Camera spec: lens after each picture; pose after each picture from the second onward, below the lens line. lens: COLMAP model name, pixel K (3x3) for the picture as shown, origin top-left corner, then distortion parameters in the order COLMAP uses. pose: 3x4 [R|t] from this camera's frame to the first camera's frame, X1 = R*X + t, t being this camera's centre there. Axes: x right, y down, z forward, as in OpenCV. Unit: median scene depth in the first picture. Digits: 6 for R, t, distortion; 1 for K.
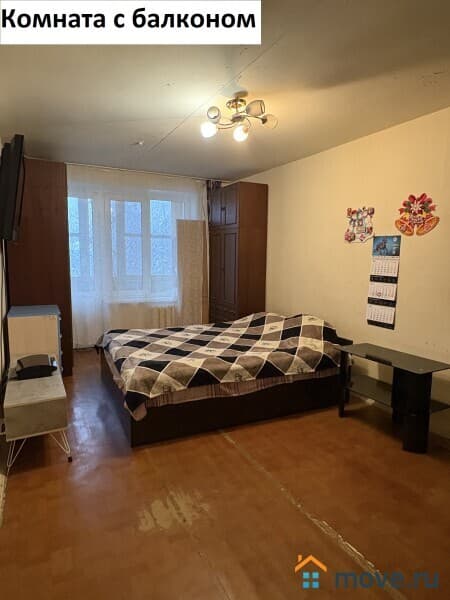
lens RADIAL K [[363.7, 0, 225.7], [0, 363.7, 301.1], [0, 0, 1]] dist [-0.001621, 0.000770]
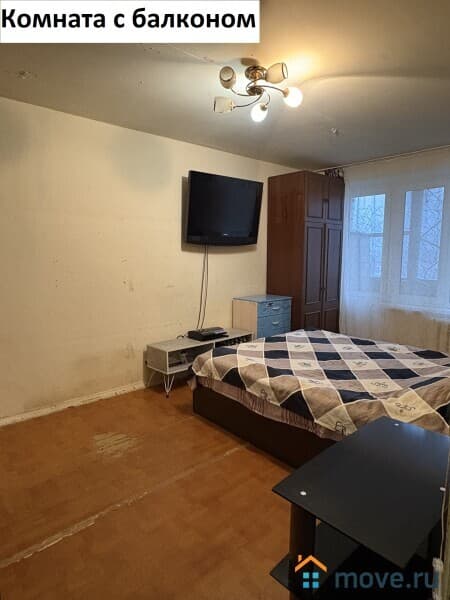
lens RADIAL K [[363.7, 0, 226.1], [0, 363.7, 298.3], [0, 0, 1]] dist [-0.001621, 0.000770]
pose [[0.268330, 0.103453, -0.957756, 0.928930], [-0.119149, 0.990147, 0.073570, -0.074041], [0.955930, 0.094375, 0.278013, 0.765122]]
